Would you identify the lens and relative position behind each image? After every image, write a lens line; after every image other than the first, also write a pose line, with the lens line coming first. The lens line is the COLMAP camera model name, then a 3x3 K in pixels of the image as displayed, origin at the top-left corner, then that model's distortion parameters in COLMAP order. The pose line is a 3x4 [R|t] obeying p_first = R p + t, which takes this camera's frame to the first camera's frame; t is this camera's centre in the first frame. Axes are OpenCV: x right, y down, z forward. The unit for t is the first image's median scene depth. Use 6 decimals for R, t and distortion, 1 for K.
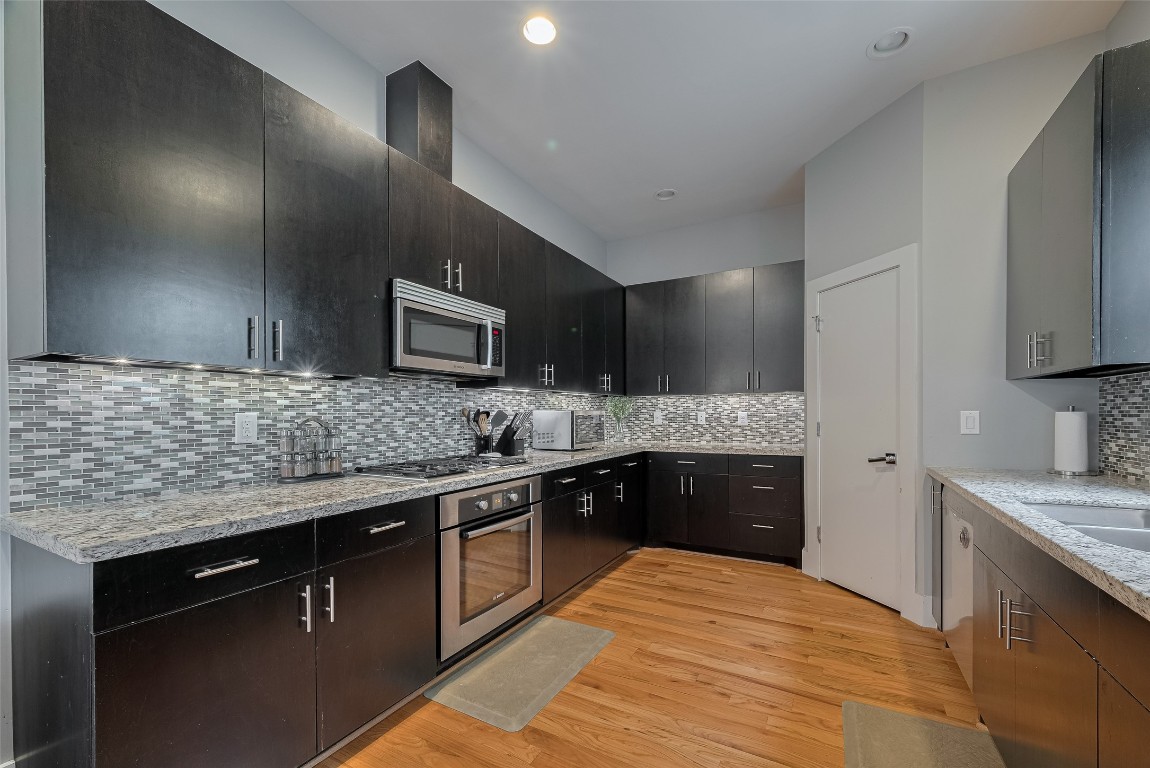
lens RADIAL K [[460.3, 0, 577.0], [0, 460.3, 416.2], [0, 0, 1]] dist [-0.003869, -0.000089]
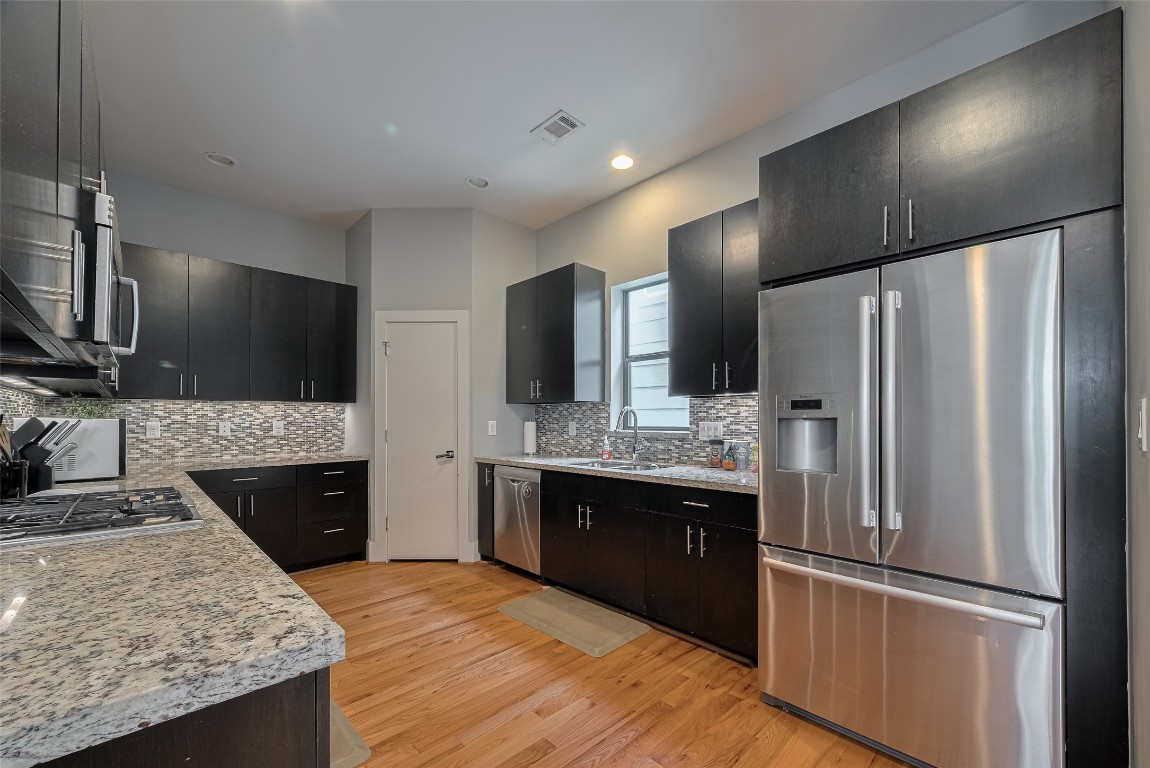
lens RADIAL K [[460.3, 0, 590.4], [0, 460.3, 417.6], [0, 0, 1]] dist [-0.003869, -0.000089]
pose [[0.279478, 0.010514, 0.960094, -0.612014], [0.007143, 0.999890, -0.013029, -0.000054], [-0.960125, 0.010499, 0.279373, 0.191309]]
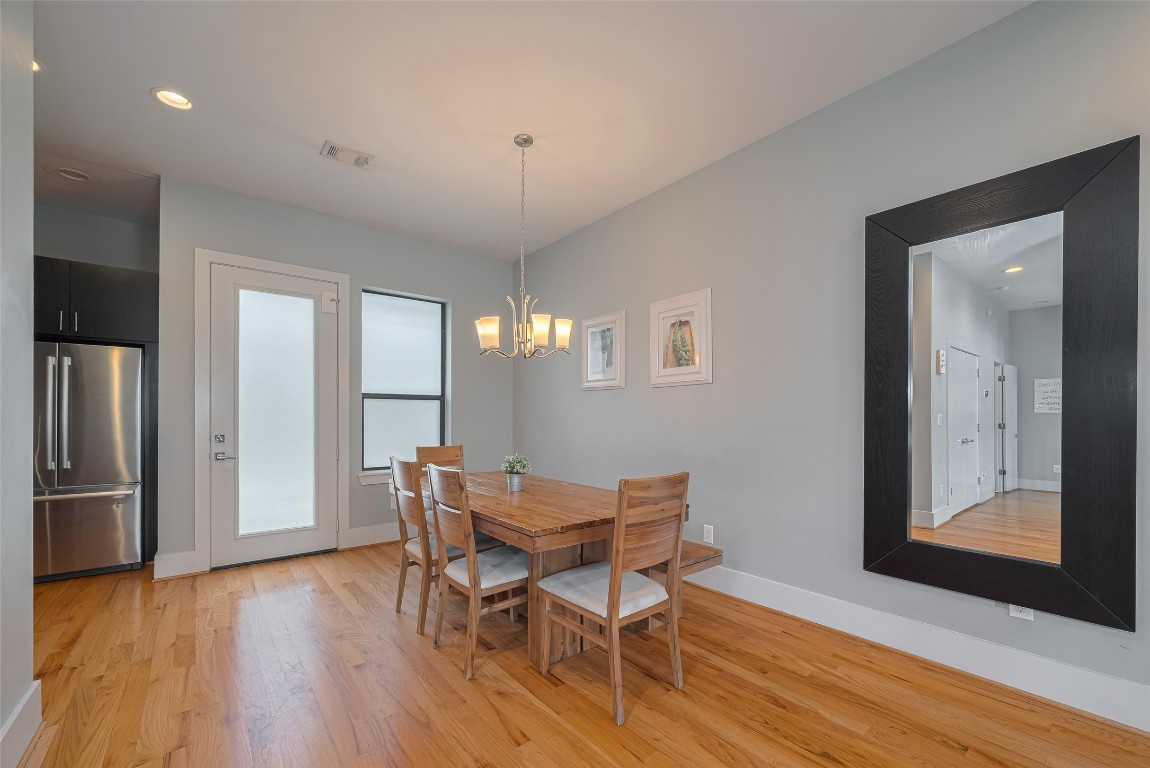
lens RADIAL K [[460.3, 0, 575.0], [0, 460.3, 418.2], [0, 0, 1]] dist [-0.003869, -0.000089]
pose [[-0.922833, 0.003311, 0.385187, -1.737279], [0.005703, 0.999971, 0.005069, 0.001444], [-0.385159, 0.006874, -0.922825, 0.615892]]
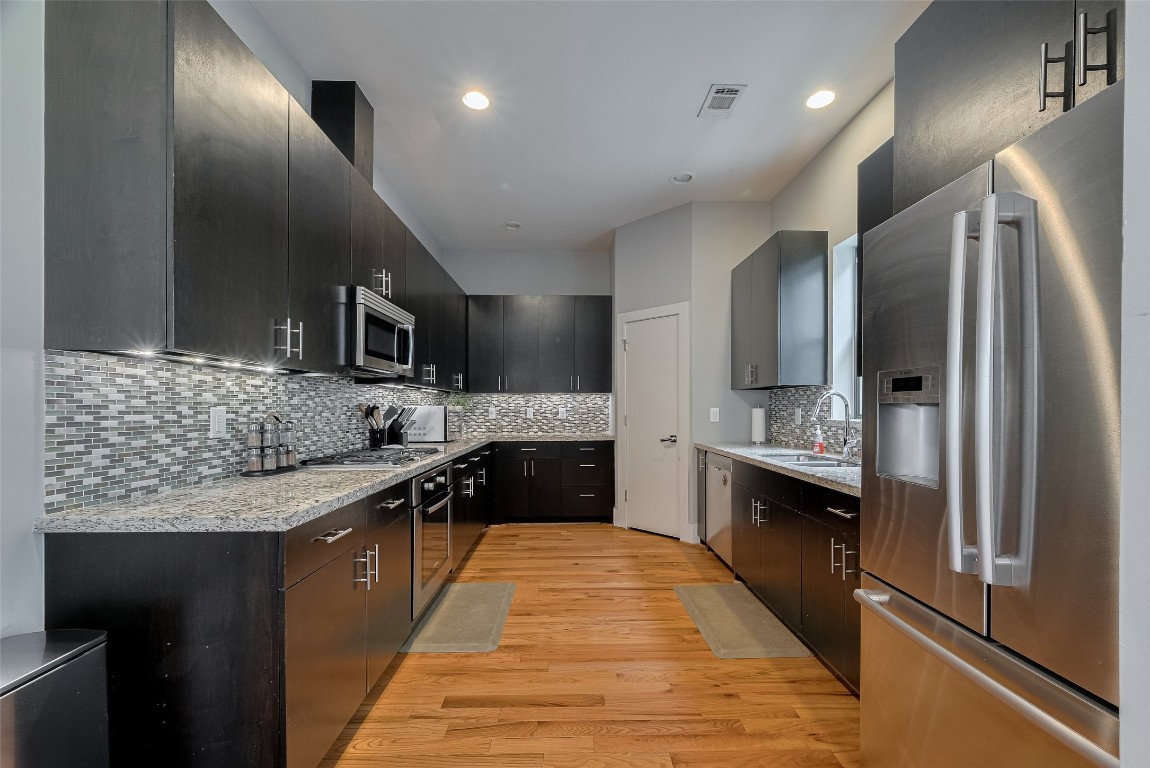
lens RADIAL K [[460.3, 0, 580.1], [0, 460.3, 408.4], [0, 0, 1]] dist [-0.003869, -0.000089]
pose [[0.860139, 0.003063, 0.510051, -0.393426], [0.000954, 0.999971, -0.007614, 0.002618], [-0.510059, 0.007036, 0.860111, -0.173444]]
